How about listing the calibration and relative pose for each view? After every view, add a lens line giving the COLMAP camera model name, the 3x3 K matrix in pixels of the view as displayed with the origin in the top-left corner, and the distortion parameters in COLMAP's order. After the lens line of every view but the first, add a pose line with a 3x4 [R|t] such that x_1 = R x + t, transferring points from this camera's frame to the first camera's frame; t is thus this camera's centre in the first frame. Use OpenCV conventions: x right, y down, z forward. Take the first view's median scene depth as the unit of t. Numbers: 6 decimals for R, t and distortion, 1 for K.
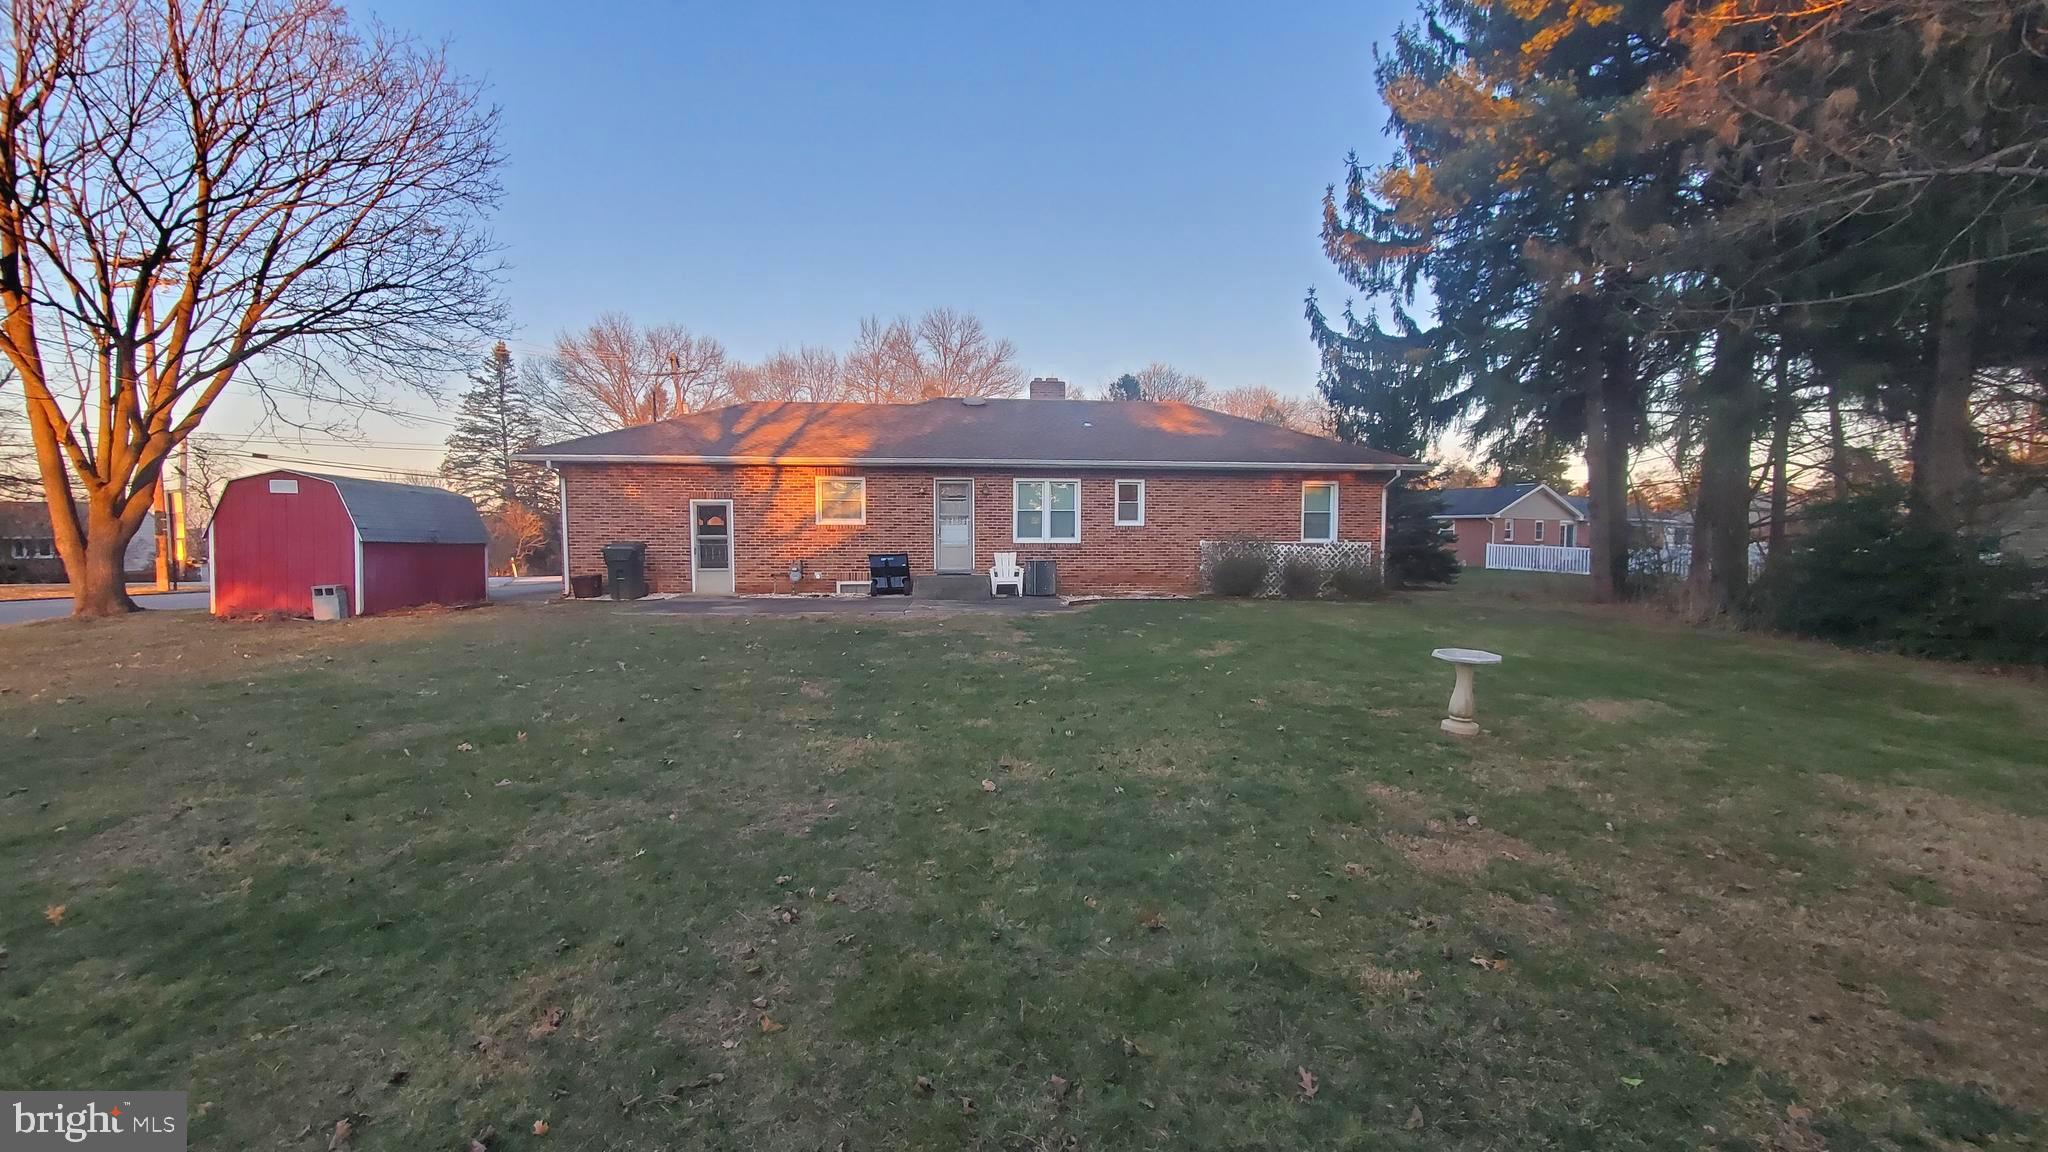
lens RADIAL K [[795.2, 0, 1023.9], [0, 795.2, 571.4], [0, 0, 1]] dist [0.003375, -0.000083]
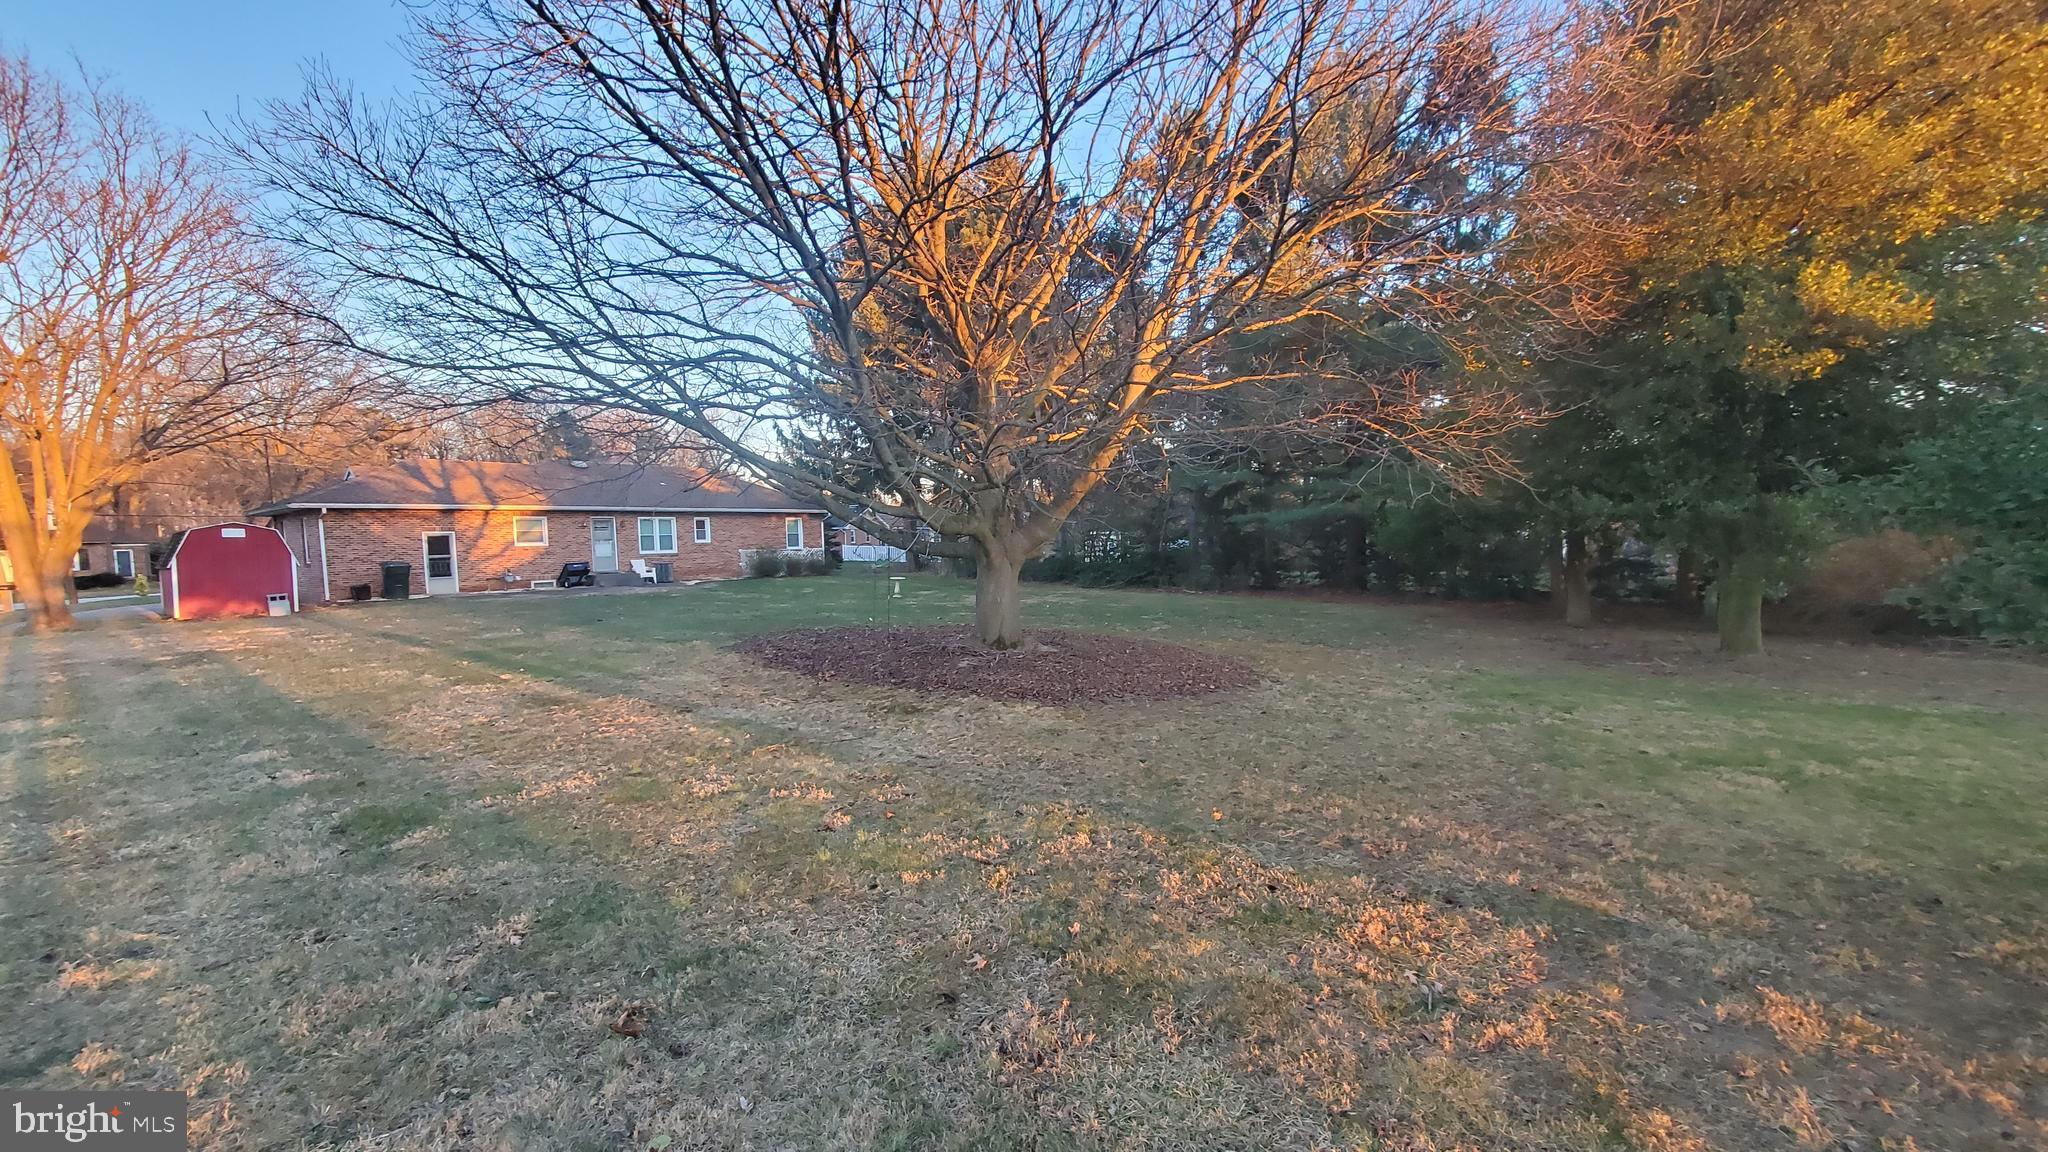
lens RADIAL K [[795.2, 0, 1023.6], [0, 795.2, 575.4], [0, 0, 1]] dist [0.003375, -0.000083]
pose [[0.696835, -0.053921, 0.715201, -0.838096], [0.051836, 0.998349, 0.024764, 0.014819], [-0.715355, 0.019817, 0.698480, -1.023391]]
